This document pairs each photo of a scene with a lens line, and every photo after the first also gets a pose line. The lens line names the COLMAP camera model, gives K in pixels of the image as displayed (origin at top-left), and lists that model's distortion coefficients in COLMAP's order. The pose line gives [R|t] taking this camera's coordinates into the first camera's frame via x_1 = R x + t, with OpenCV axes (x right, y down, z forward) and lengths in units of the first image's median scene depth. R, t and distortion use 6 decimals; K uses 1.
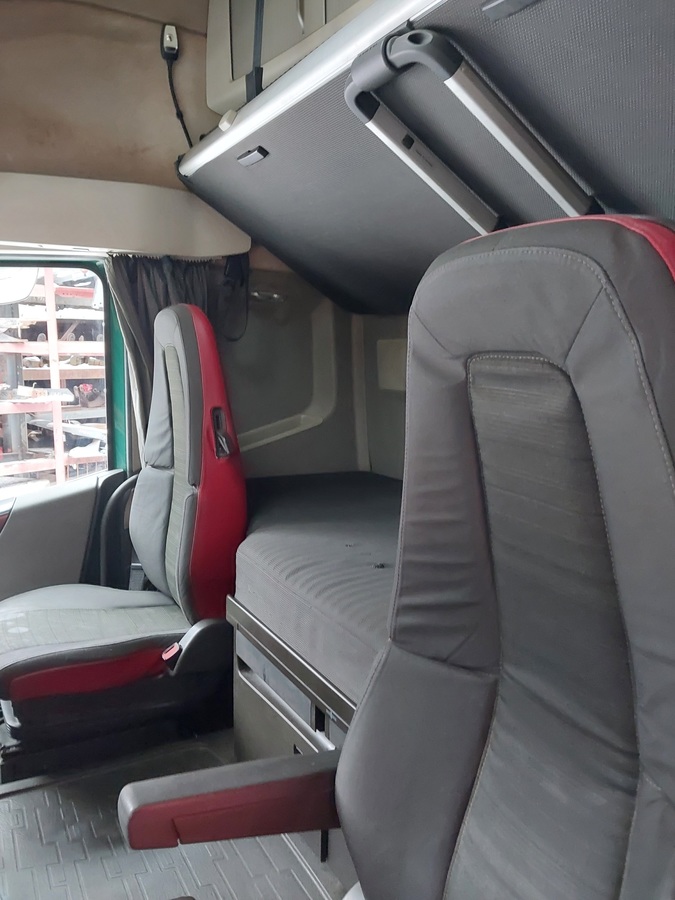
lens RADIAL K [[710.3, 0, 337.8], [0, 710.3, 444.2], [0, 0, 1]] dist [0.011391, -0.007066]
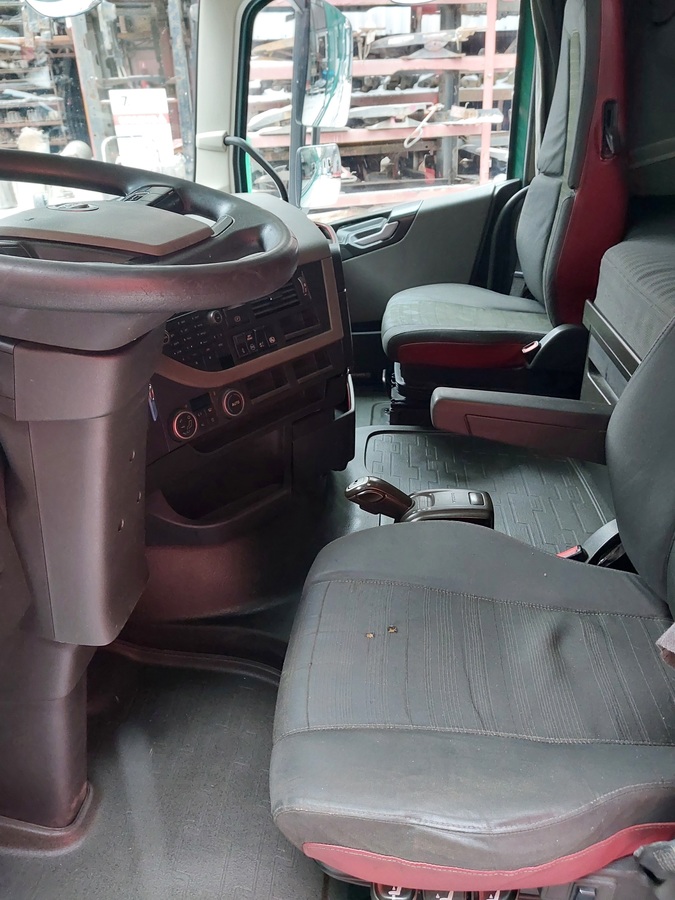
lens RADIAL K [[702.5, 0, 337.4], [0, 702.5, 446.5], [0, 0, 1]] dist [0.019272, -0.008151]
pose [[0.834978, 0.222080, -0.503480, 0.085768], [-0.031752, 0.932866, 0.358820, 0.042286], [0.549366, -0.283621, 0.785975, -0.063013]]
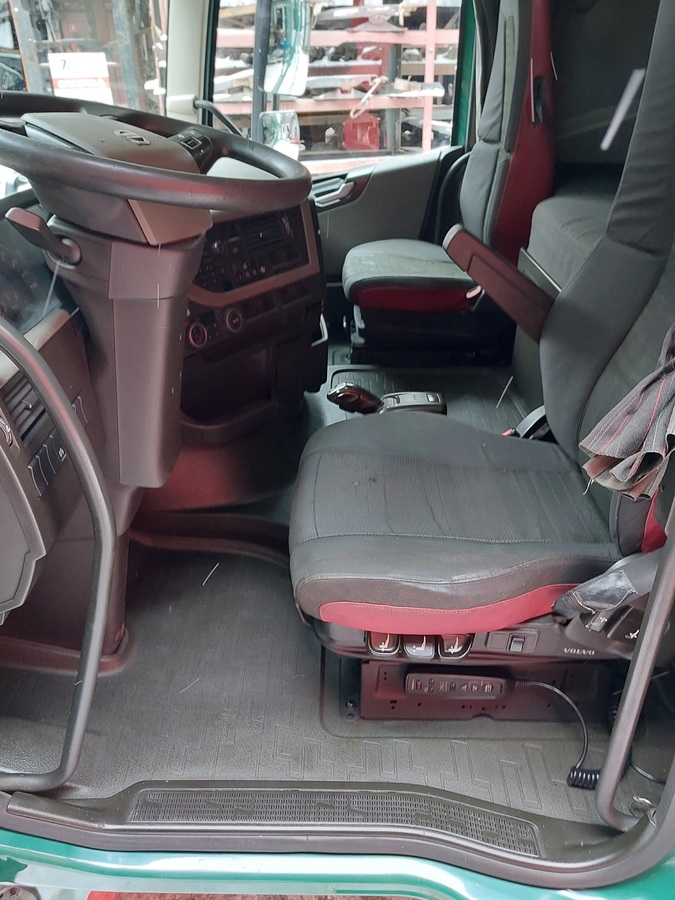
lens RADIAL K [[710.3, 0, 337.8], [0, 710.3, 444.2], [0, 0, 1]] dist [0.011391, -0.007066]
pose [[0.875955, 0.222687, -0.427918, 0.132467], [-0.049426, 0.923836, 0.379584, 0.059745], [0.479854, -0.311348, 0.820245, -0.206449]]
